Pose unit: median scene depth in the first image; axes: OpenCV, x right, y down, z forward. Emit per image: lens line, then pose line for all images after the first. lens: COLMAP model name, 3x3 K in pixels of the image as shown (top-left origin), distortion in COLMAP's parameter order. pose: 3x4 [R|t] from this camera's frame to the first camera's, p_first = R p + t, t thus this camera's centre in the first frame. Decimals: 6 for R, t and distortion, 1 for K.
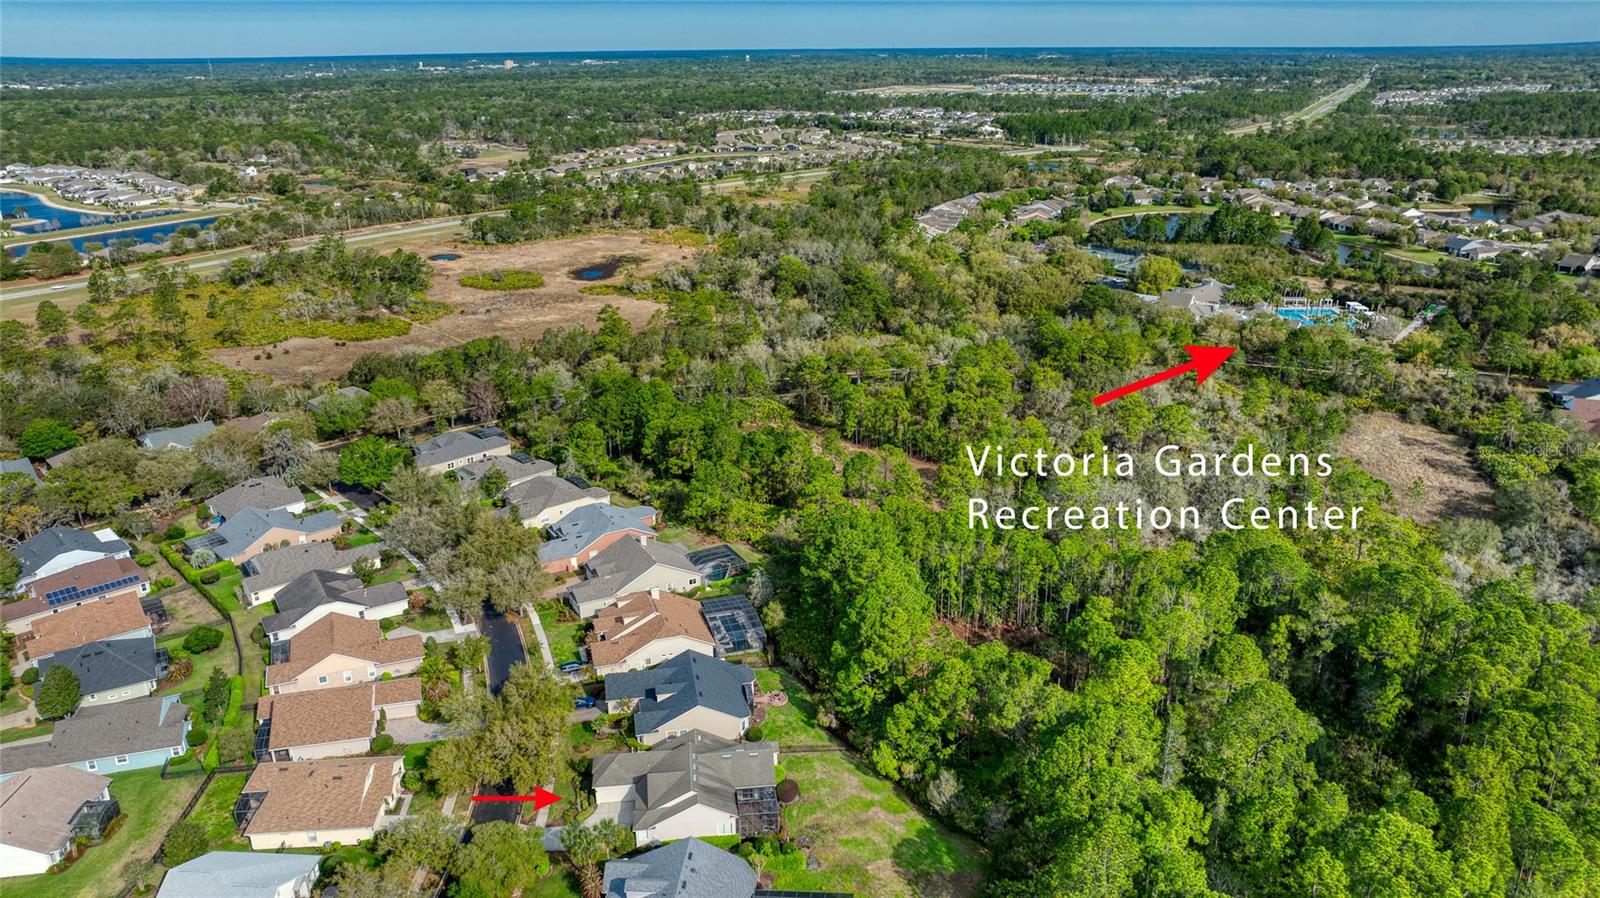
lens RADIAL K [[1127.7, 0, 805.5], [0, 1127.7, 453.8], [0, 0, 1]] dist [-0.033868, 0.027006]
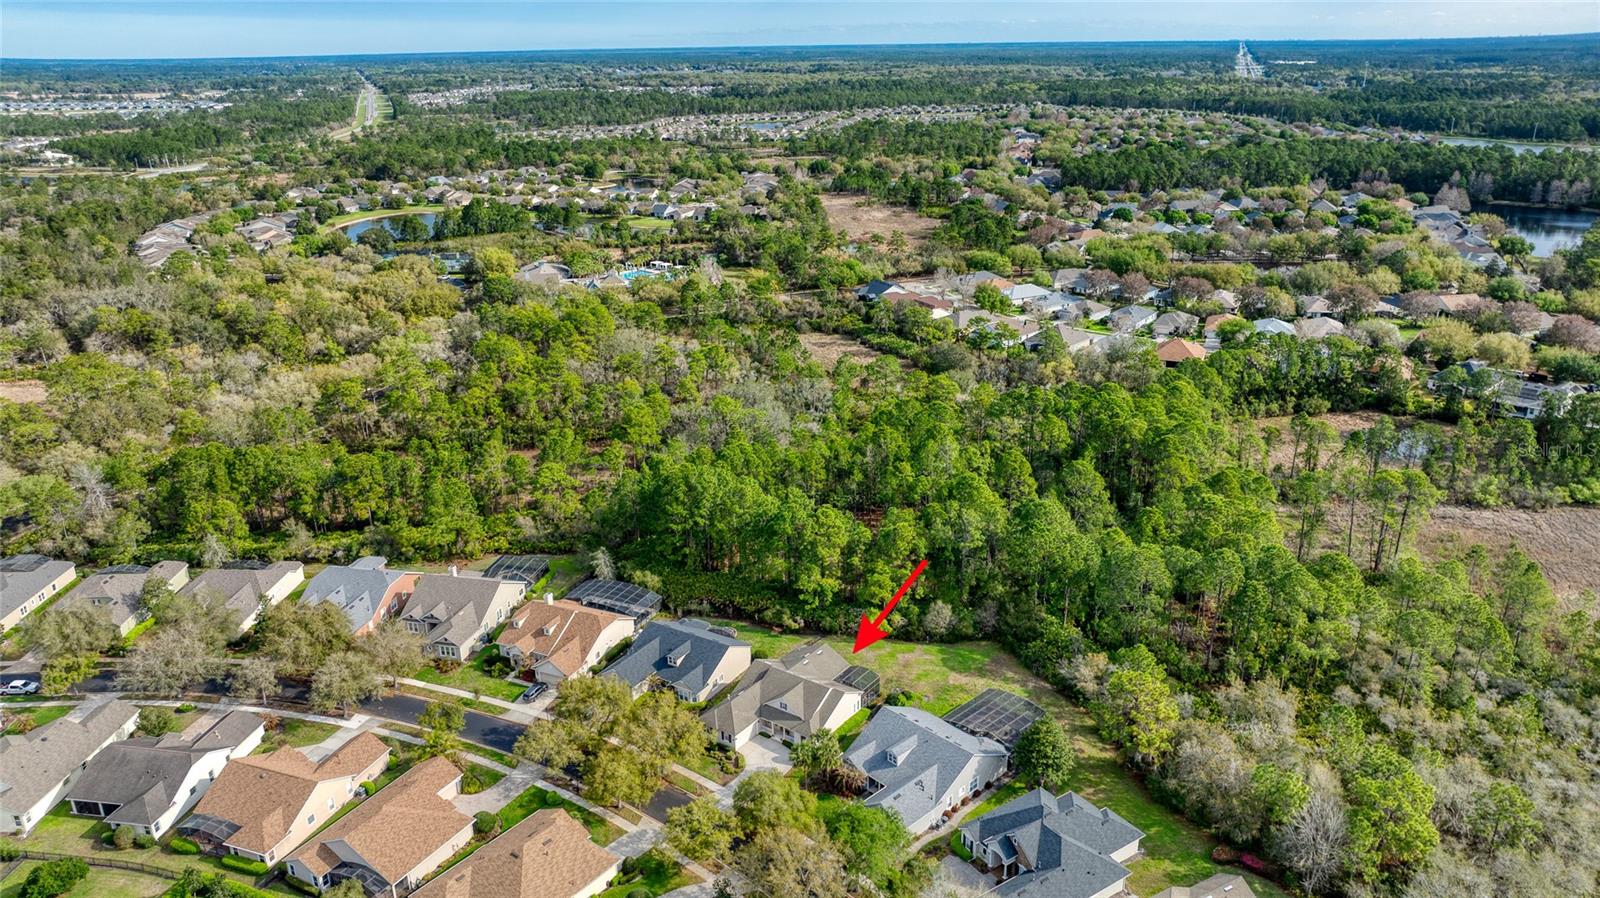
lens RADIAL K [[1127.7, 0, 805.5], [0, 1127.7, 447.1], [0, 0, 1]] dist [-0.033868, 0.027006]
pose [[0.670370, -0.253113, 0.697523, -0.164641], [0.262070, 0.960206, 0.096565, -0.010563], [-0.694207, 0.118065, 0.710026, 0.032495]]
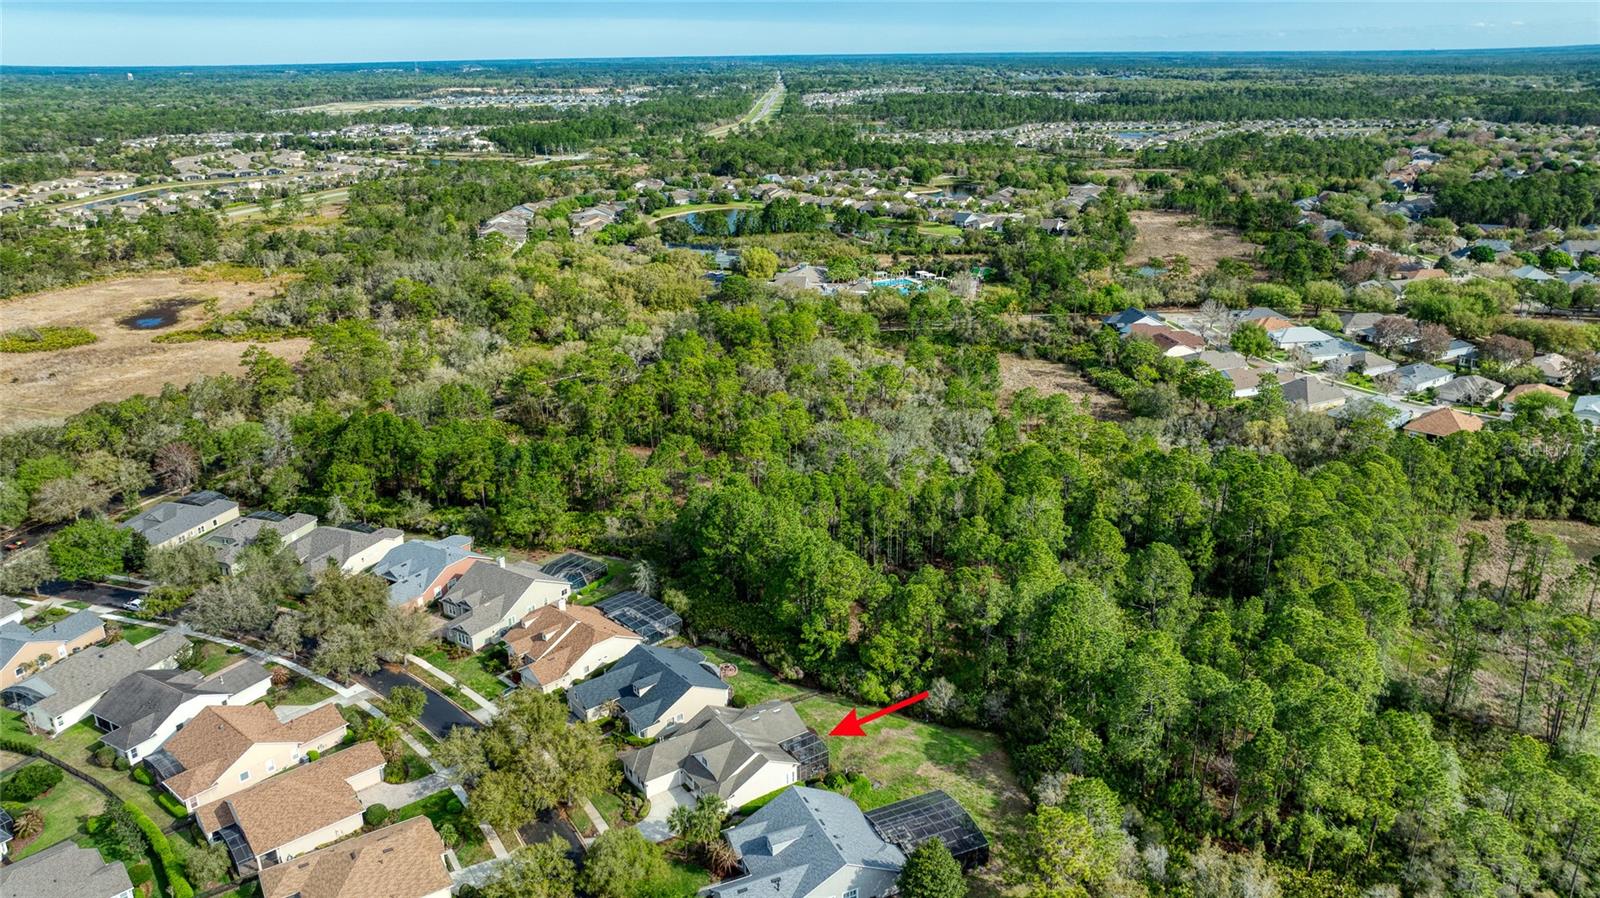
lens RADIAL K [[1127.7, 0, 803.8], [0, 1127.7, 447.0], [0, 0, 1]] dist [-0.033868, 0.027006]
pose [[0.885573, -0.156630, 0.437297, -0.091934], [0.163287, 0.986320, 0.022605, -0.000221], [-0.434855, 0.051386, 0.899033, 0.002153]]
